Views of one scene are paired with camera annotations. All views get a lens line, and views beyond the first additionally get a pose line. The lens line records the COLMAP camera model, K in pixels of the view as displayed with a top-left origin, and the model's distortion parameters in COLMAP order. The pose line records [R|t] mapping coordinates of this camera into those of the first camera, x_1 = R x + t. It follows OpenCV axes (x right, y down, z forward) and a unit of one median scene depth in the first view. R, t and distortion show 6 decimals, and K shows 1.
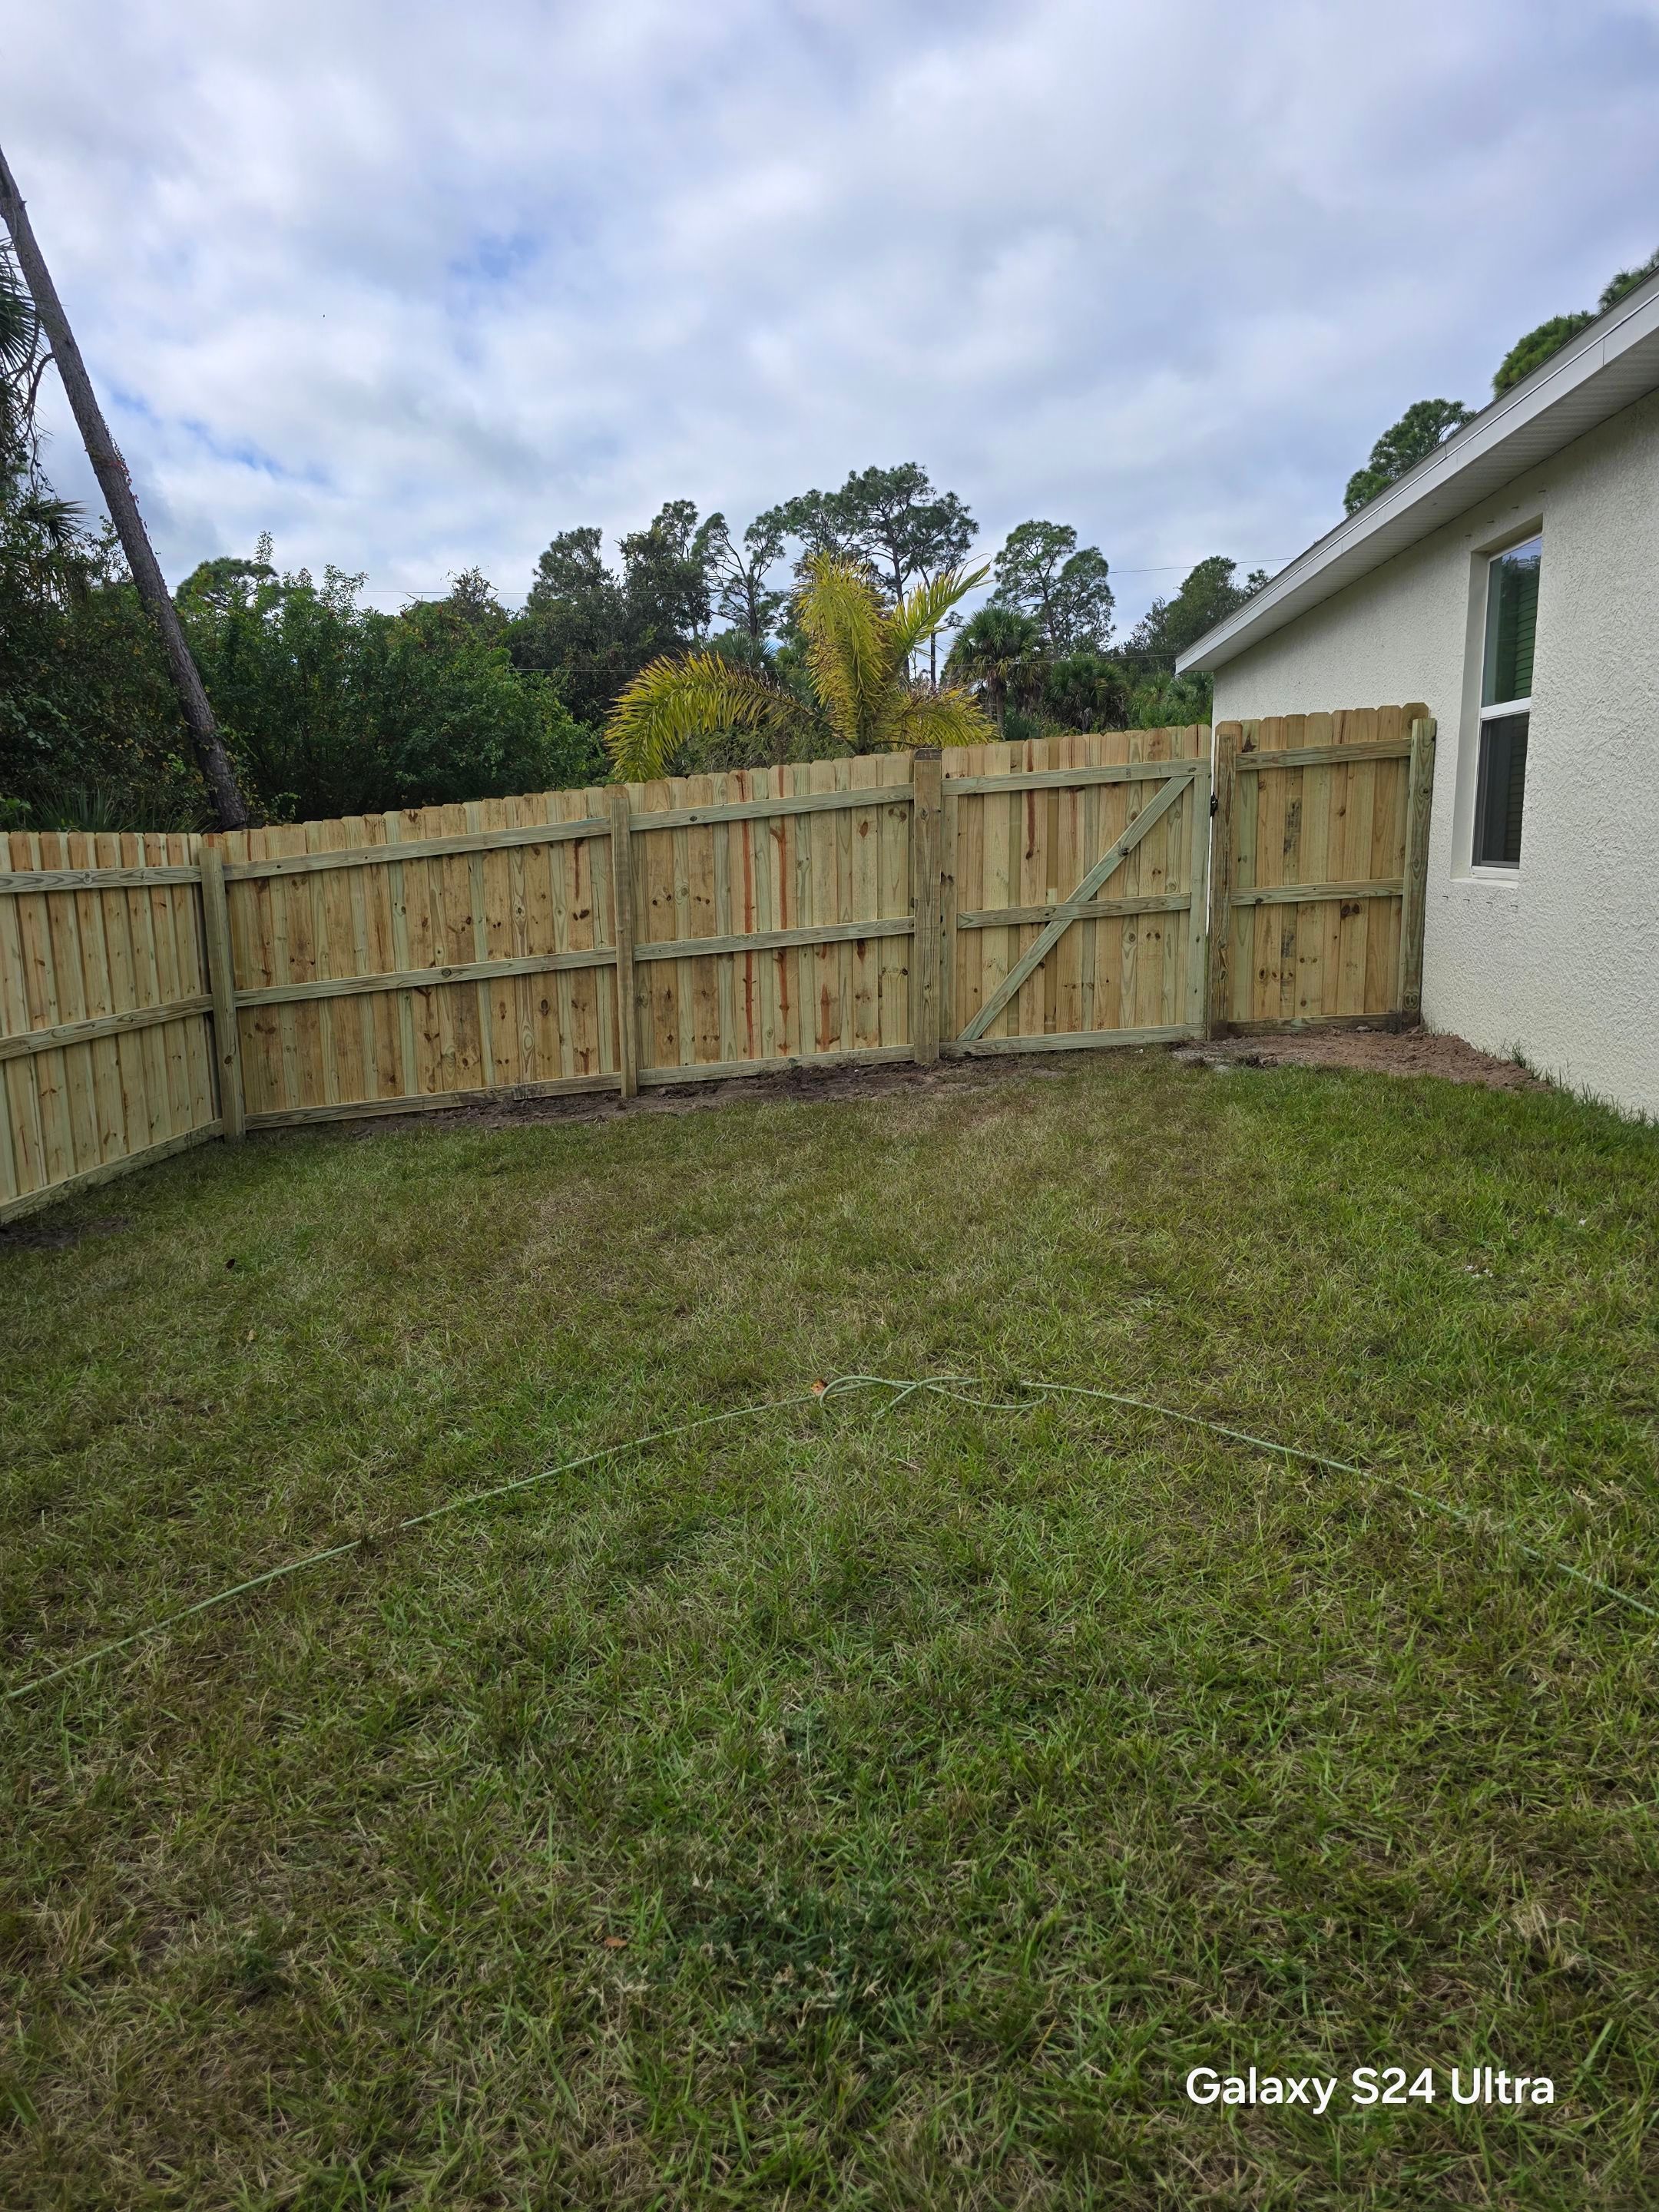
lens RADIAL K [[1531.1, 0, 826.8], [0, 1531.1, 1122.2], [0, 0, 1]] dist [0.070242, -0.070608]
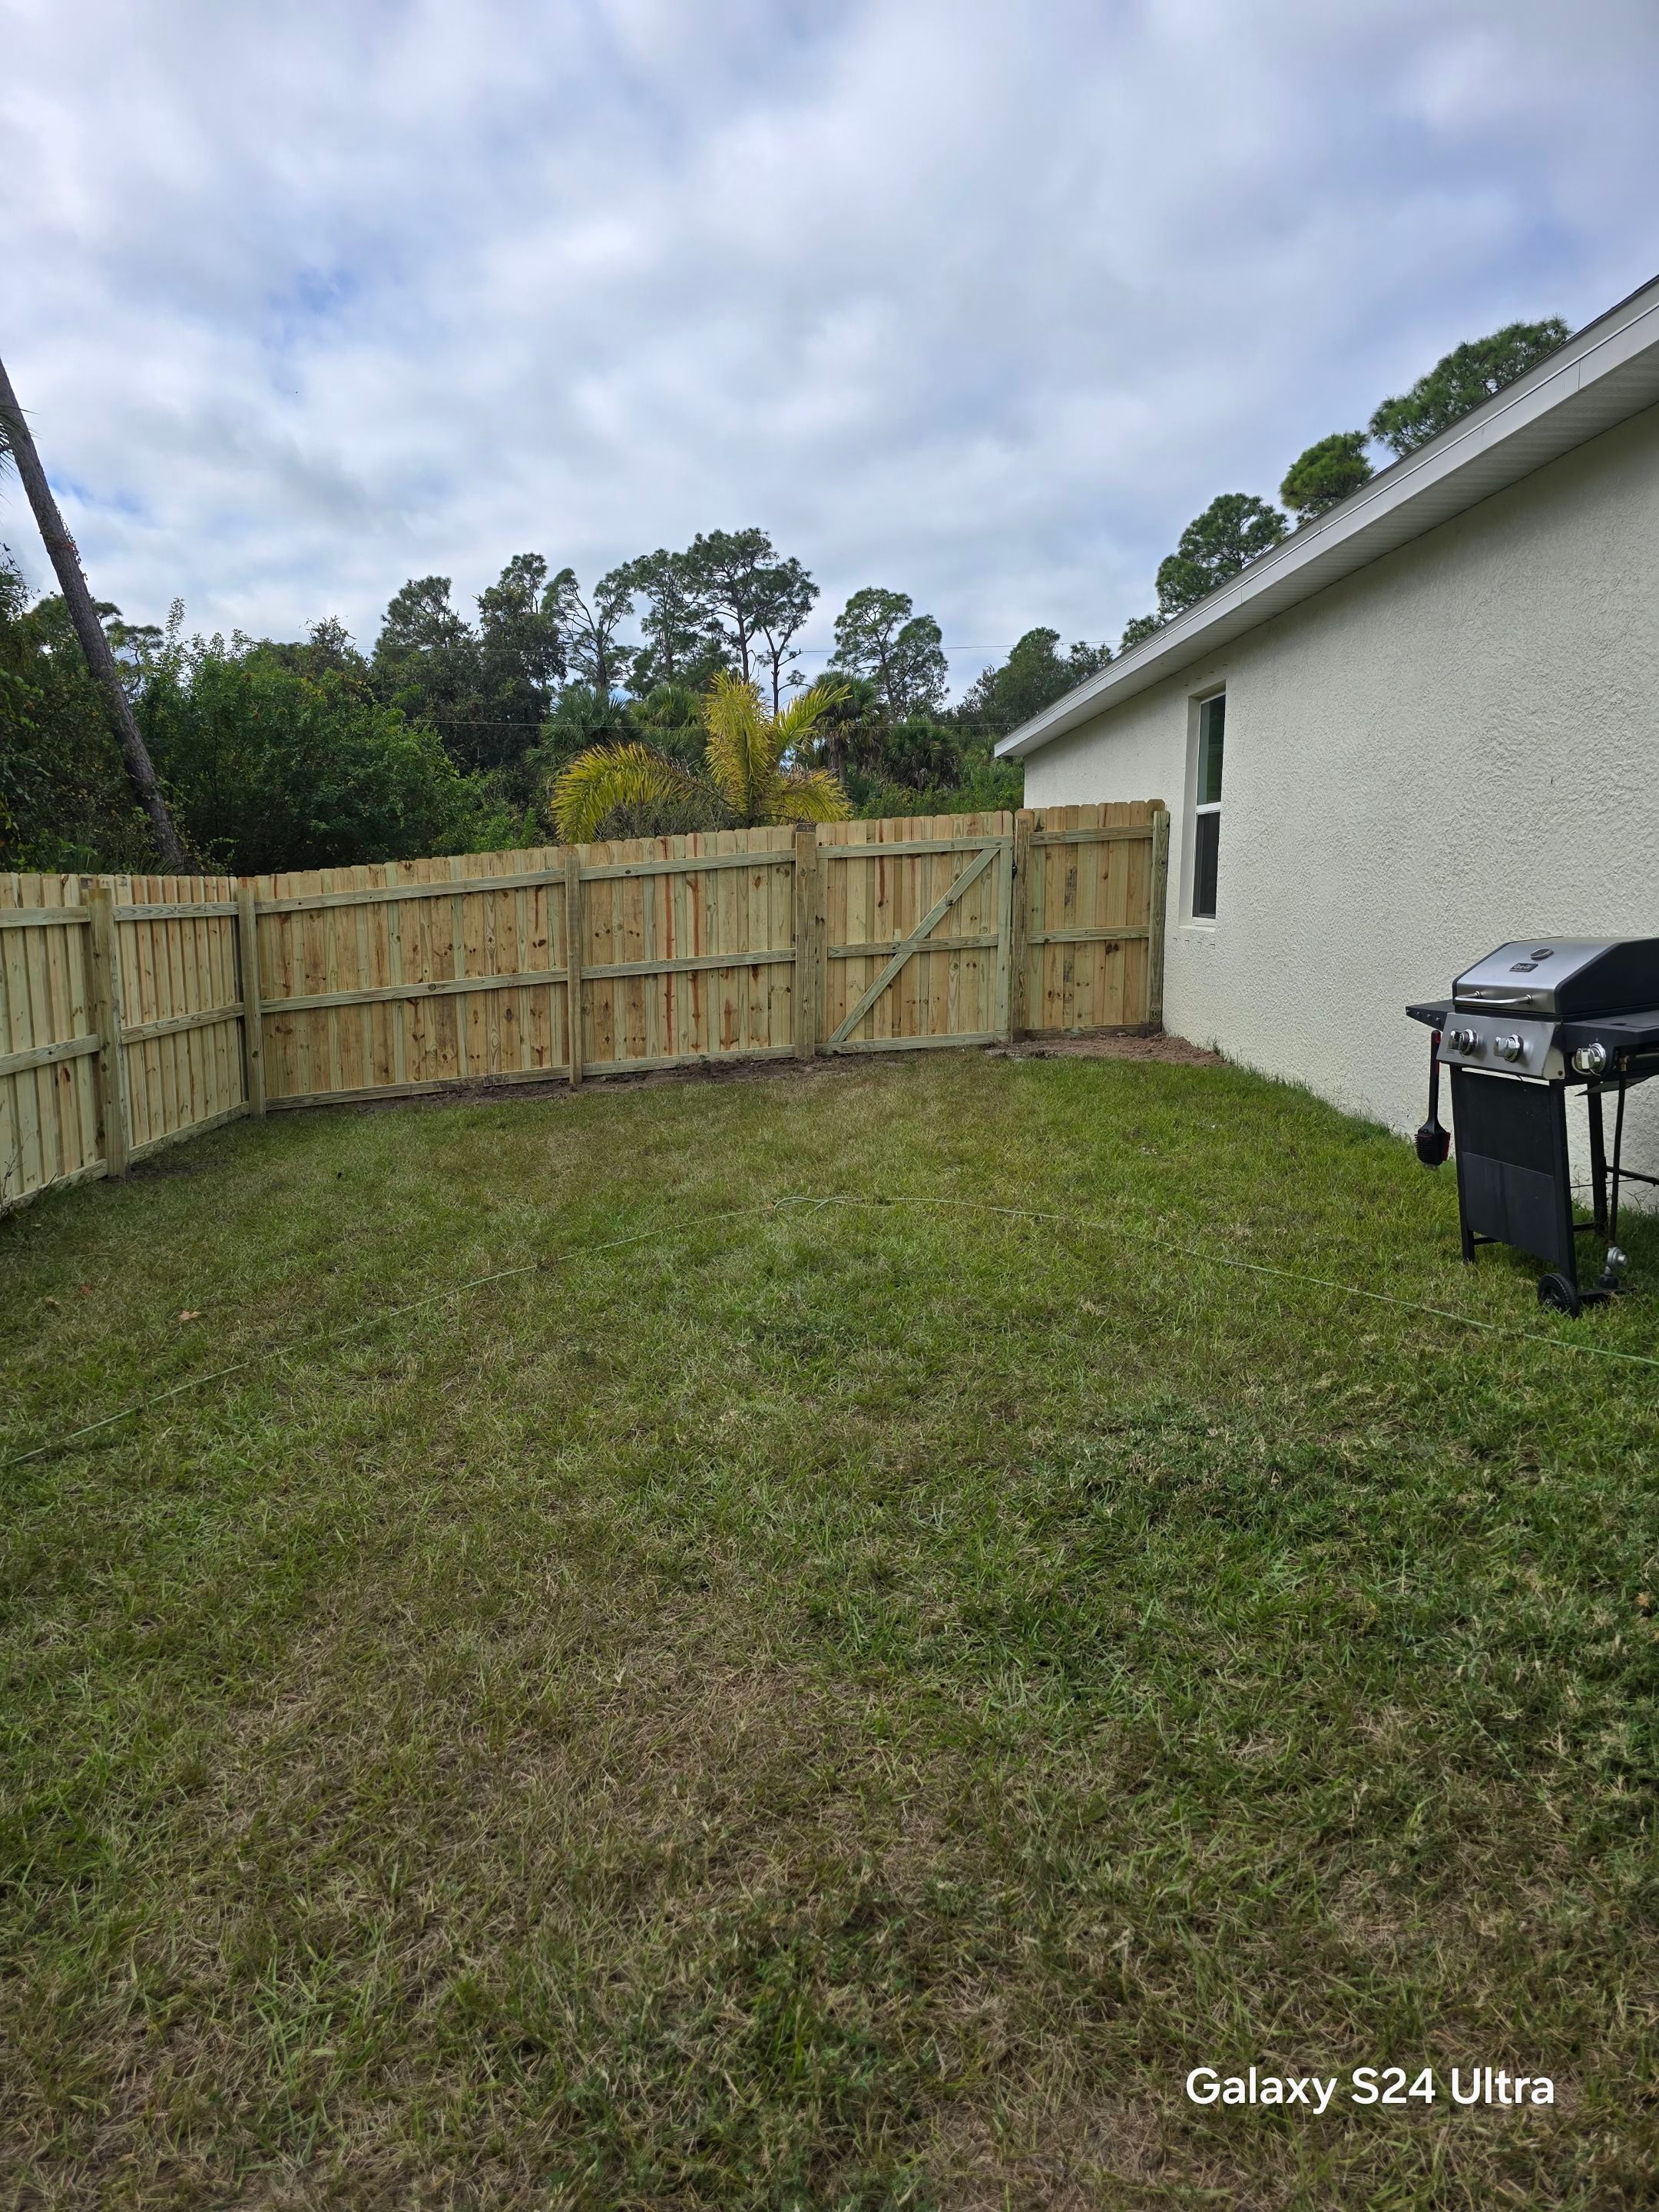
lens RADIAL K [[1531.1, 0, 826.8], [0, 1531.1, 1122.2], [0, 0, 1]] dist [0.070242, -0.070608]
pose [[0.994629, 0.000751, 0.103501, -0.050818], [0.002319, 0.999561, -0.029533, 0.053636], [-0.103478, 0.029614, 0.994191, -0.306696]]
